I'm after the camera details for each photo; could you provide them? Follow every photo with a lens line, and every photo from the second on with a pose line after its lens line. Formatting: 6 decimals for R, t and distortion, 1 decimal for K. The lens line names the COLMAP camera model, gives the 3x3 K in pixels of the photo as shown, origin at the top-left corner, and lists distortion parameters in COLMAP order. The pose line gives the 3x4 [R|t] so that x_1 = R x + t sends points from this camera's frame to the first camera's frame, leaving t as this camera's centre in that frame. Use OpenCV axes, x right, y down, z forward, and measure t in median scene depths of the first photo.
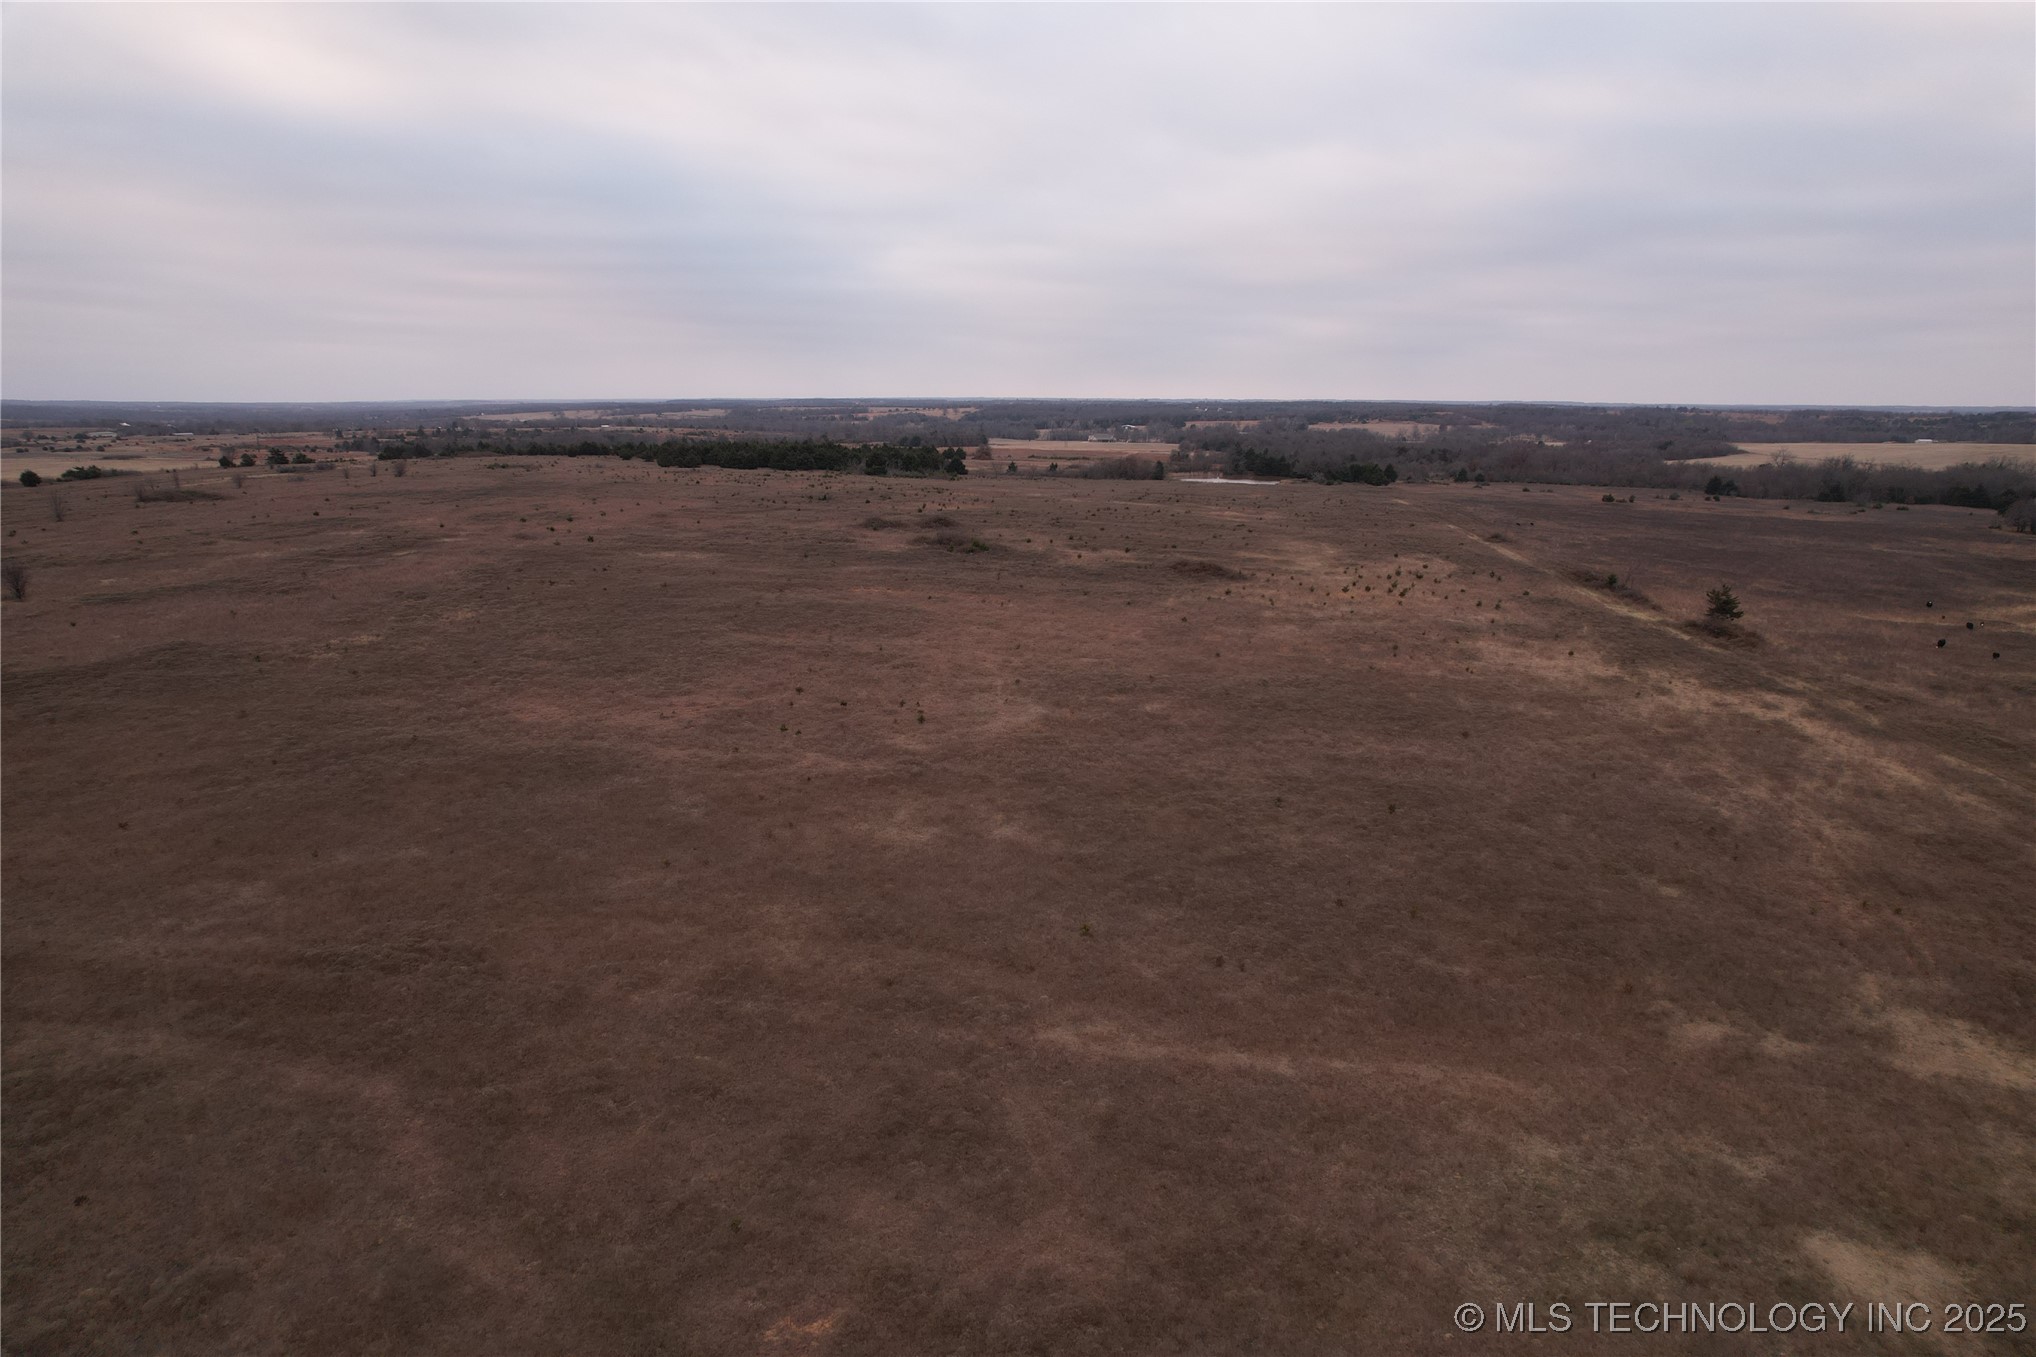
lens RADIAL K [[1295.8, 0, 1026.9], [0, 1295.8, 693.2], [0, 0, 1]] dist [-0.076986, 0.066683]
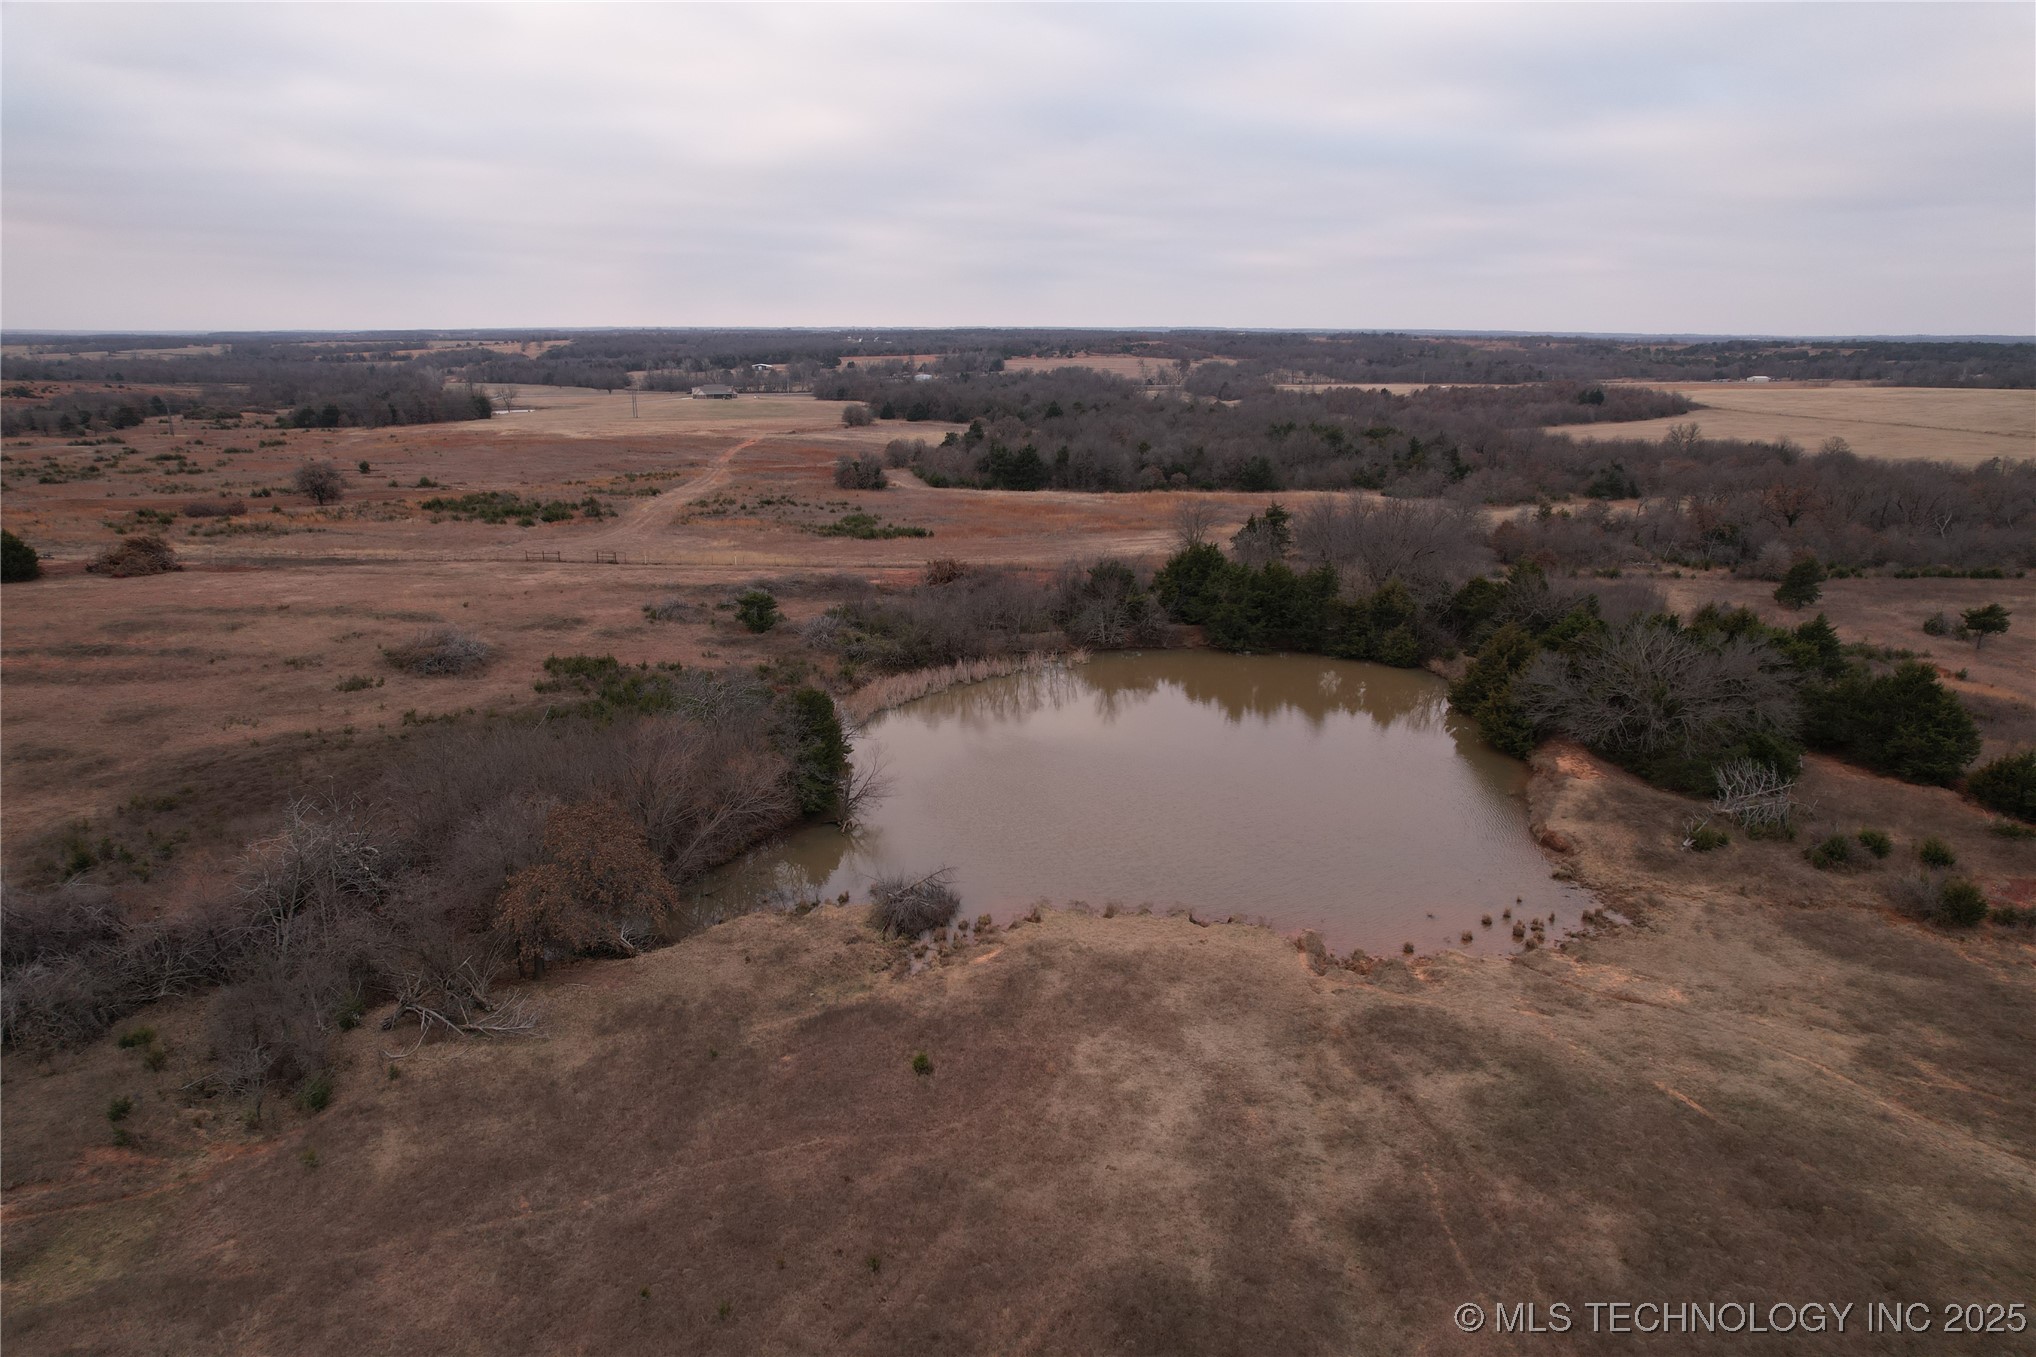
lens RADIAL K [[1295.8, 0, 1026.9], [0, 1295.8, 693.2], [0, 0, 1]] dist [-0.076986, 0.066683]
pose [[0.965013, -0.071289, 0.252324, 0.091259], [0.057811, 0.996496, 0.060439, -0.199414], [-0.255749, -0.043737, 0.965753, 0.871784]]
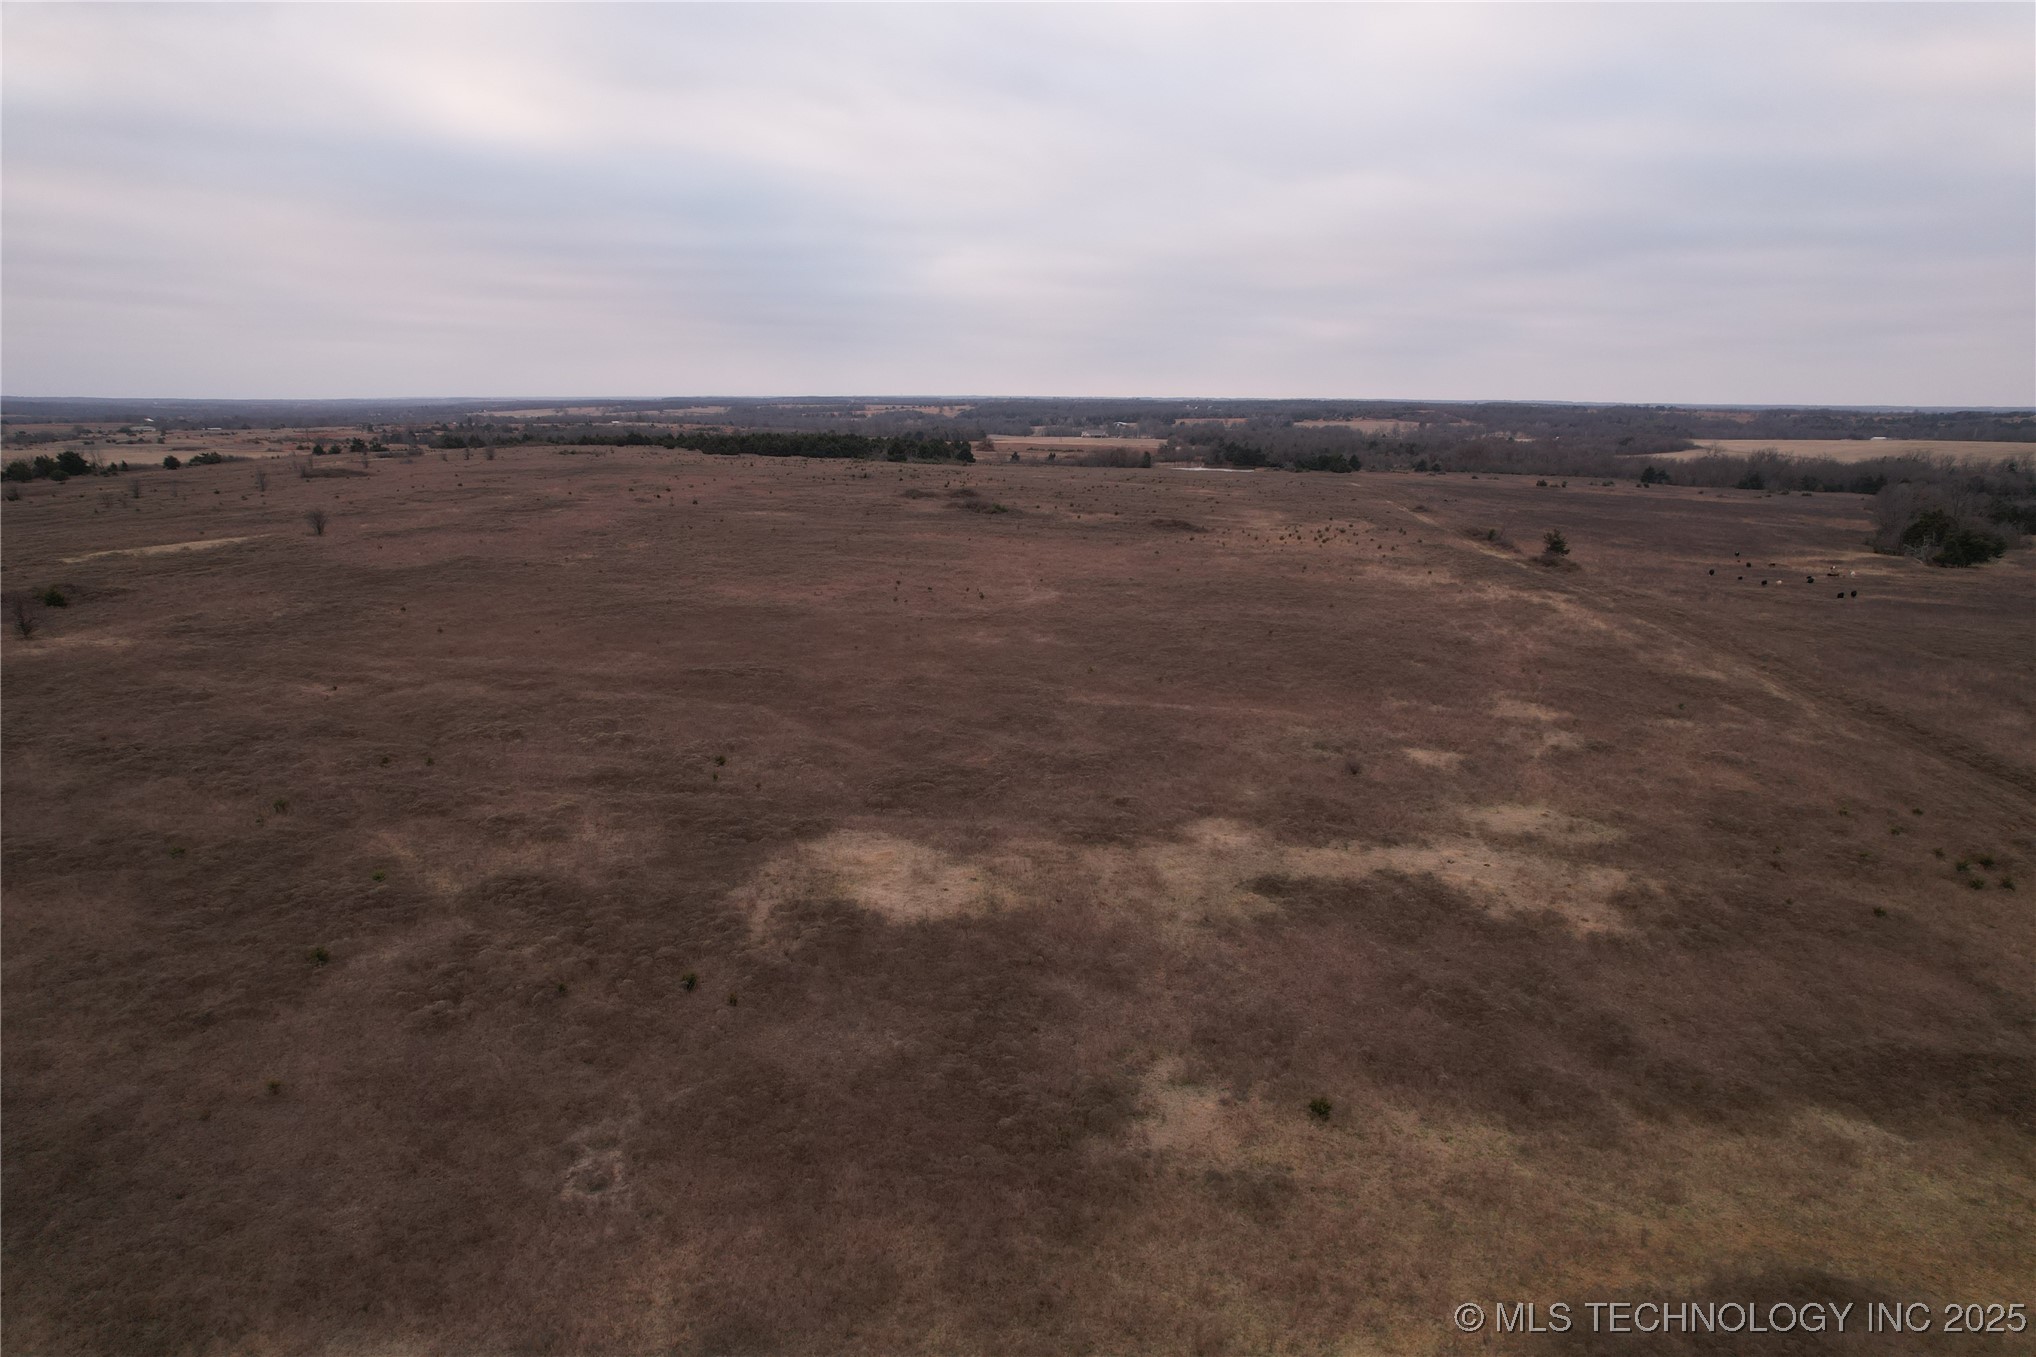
lens RADIAL K [[1295.8, 0, 1026.9], [0, 1295.8, 693.2], [0, 0, 1]] dist [-0.076986, 0.066683]
pose [[0.999981, 0.000487, 0.006163, -0.007871], [-0.000494, 0.999999, 0.001110, 0.028650], [-0.006163, -0.001113, 0.999980, -0.117984]]
